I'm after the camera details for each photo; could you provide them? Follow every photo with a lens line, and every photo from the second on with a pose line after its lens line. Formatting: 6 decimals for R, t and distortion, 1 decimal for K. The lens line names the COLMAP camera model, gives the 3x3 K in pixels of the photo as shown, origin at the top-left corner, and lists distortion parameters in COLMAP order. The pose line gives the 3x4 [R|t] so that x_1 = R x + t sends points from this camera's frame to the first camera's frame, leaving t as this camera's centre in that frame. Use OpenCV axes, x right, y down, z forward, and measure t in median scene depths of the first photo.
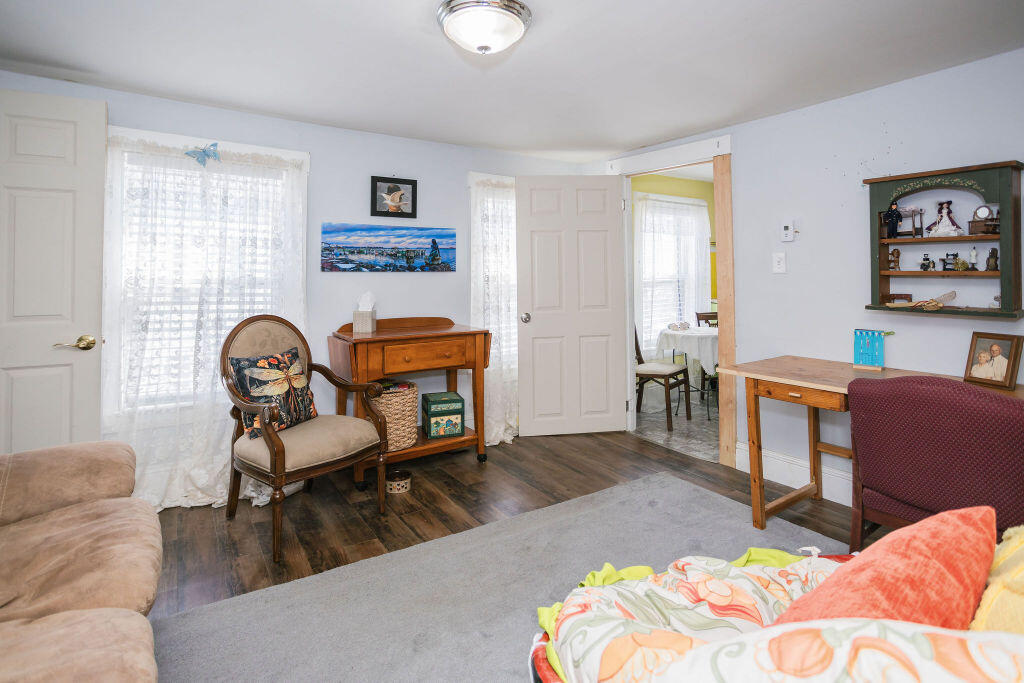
lens RADIAL K [[509.8, 0, 512.0], [0, 509.8, 341.5], [0, 0, 1]] dist [0.037165, 0.000834]
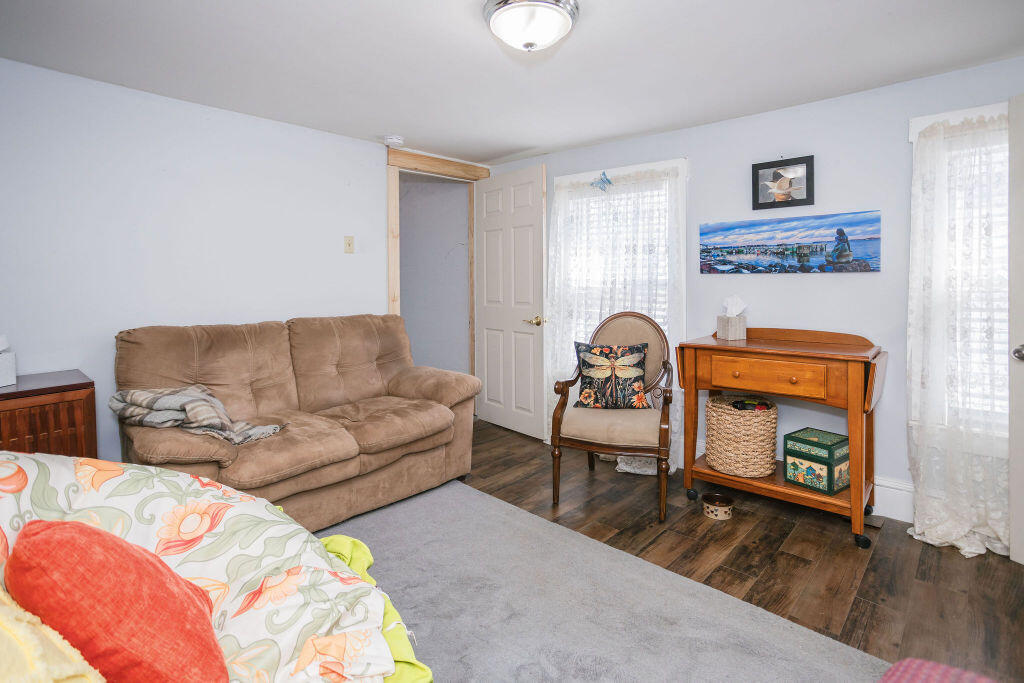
lens RADIAL K [[495.3, 0, 513.3], [0, 495.3, 358.5], [0, 0, 1]] dist [-0.001458, 0.023149]
pose [[0.306009, 0.156504, -0.939077, 0.438584], [-0.123320, 0.984601, 0.123906, -0.046820], [0.944008, 0.077891, 0.320597, 0.347415]]
